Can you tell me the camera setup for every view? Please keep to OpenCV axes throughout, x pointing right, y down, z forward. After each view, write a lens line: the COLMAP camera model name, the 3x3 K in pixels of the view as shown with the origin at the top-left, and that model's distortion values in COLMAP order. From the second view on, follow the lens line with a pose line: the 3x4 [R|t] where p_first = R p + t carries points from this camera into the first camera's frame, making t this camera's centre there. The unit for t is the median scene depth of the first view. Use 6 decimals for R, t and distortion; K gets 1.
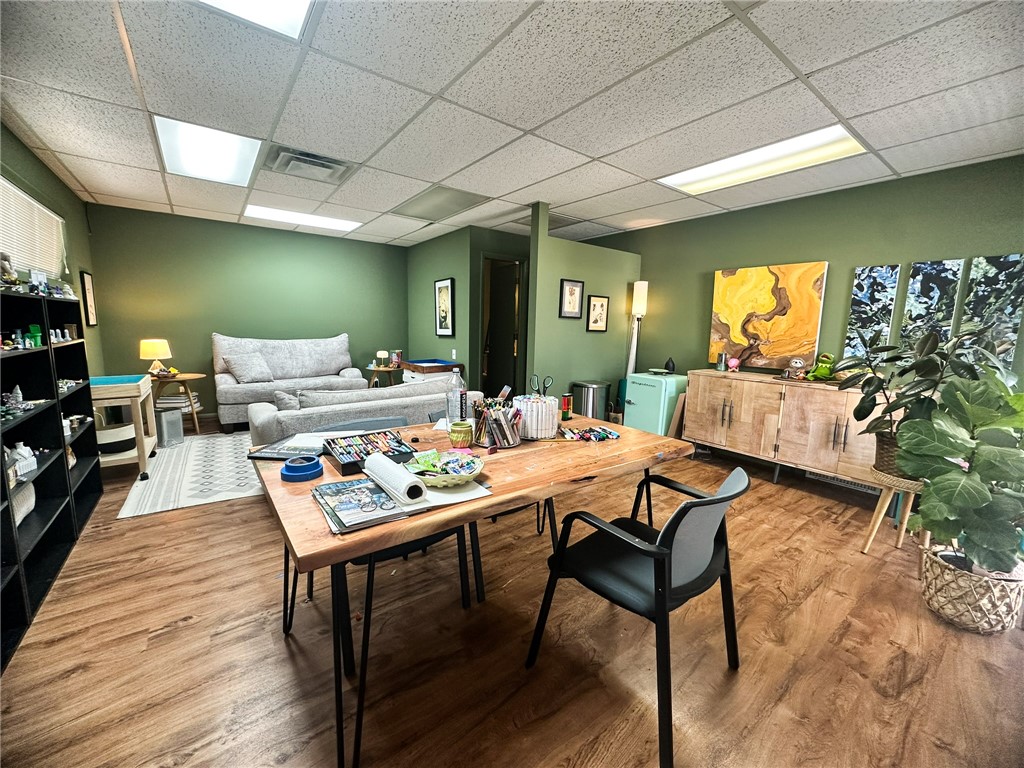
lens RADIAL K [[409.2, 0, 512.0], [0, 409.2, 384.0], [0, 0, 1]] dist [-0.000418, -0.000083]
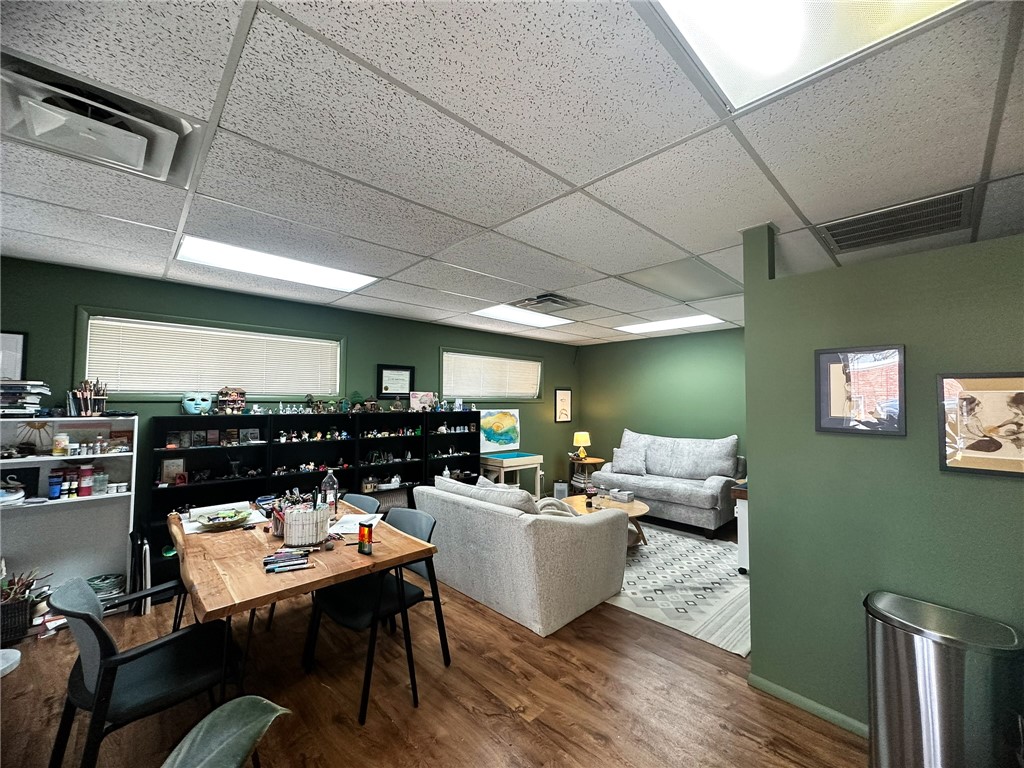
lens RADIAL K [[409.2, 0, 512.0], [0, 409.2, 384.0], [0, 0, 1]] dist [-0.000418, -0.000083]
pose [[0.107364, -0.065025, -0.992091, 0.429758], [-0.144407, 0.986257, -0.080271, -0.099471], [0.983676, 0.151883, 0.096499, 0.473527]]
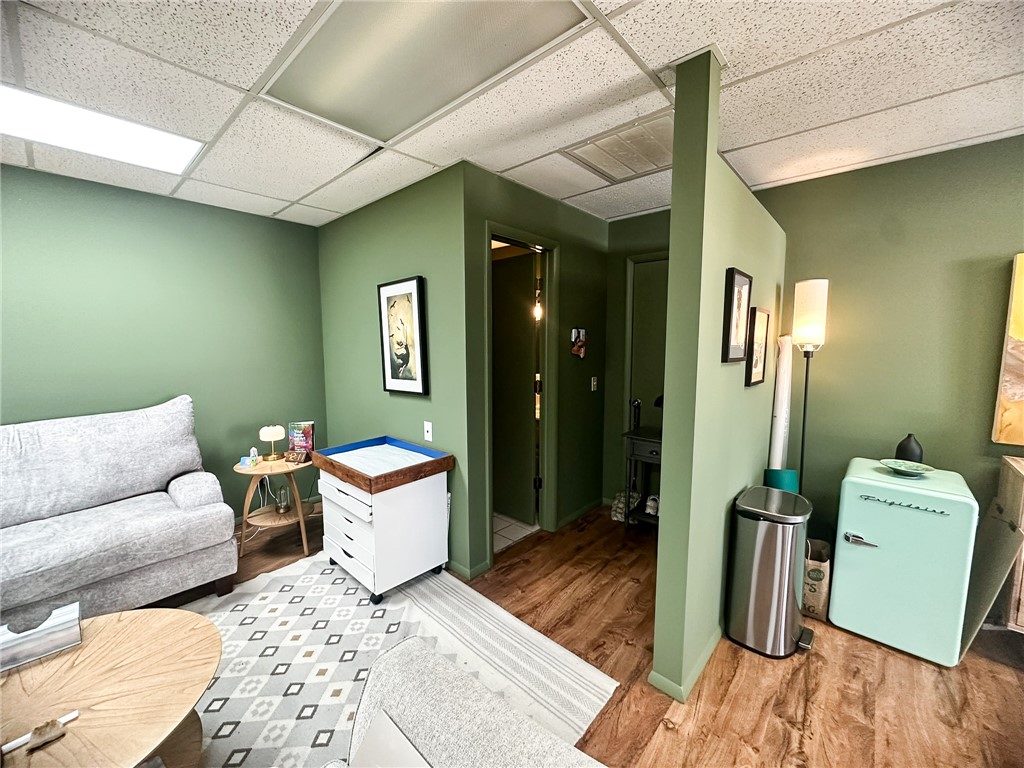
lens RADIAL K [[407.6, 0, 504.5], [0, 407.6, 388.2], [0, 0, 1]] dist [-0.000452, 0.000067]
pose [[0.981976, -0.045021, 0.183564, -0.140076], [0.051142, 0.998278, -0.028747, -0.106430], [-0.181954, 0.037616, 0.982587, 0.503058]]
